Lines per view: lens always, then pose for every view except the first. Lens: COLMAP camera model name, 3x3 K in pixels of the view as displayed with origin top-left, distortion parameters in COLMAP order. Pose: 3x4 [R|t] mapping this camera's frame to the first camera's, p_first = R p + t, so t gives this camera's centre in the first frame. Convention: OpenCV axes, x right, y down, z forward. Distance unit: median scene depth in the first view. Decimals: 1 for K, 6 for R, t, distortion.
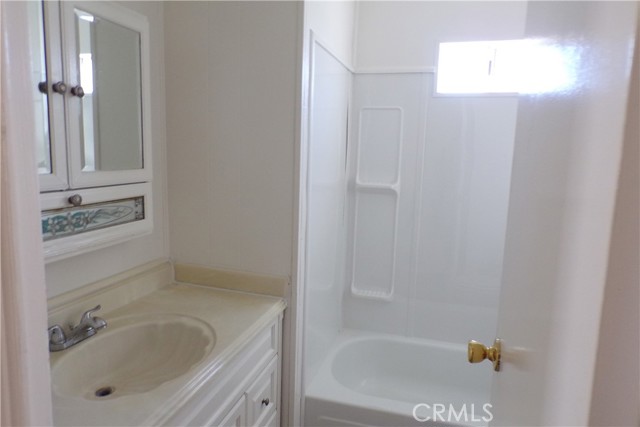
lens RADIAL K [[437.9, 0, 319.3], [0, 437.9, 208.9], [0, 0, 1]] dist [0.005303, 0.005381]
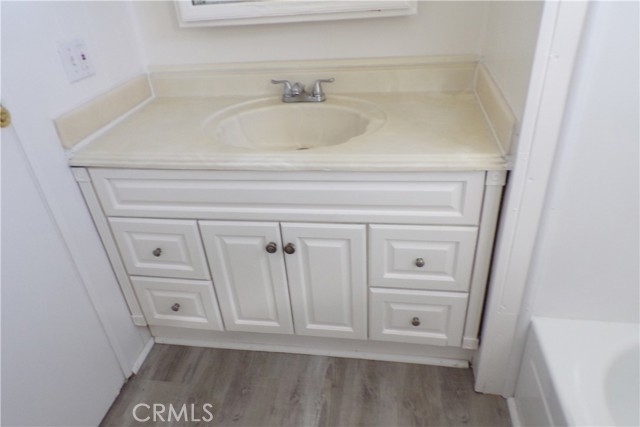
lens RADIAL K [[437.9, 0, 319.3], [0, 437.9, 208.9], [0, 0, 1]] dist [0.005303, 0.005381]
pose [[0.118327, 0.484329, -0.866848, 0.563476], [-0.057216, 0.874856, 0.480993, -0.014831], [0.991325, -0.007317, 0.131230, 0.803439]]
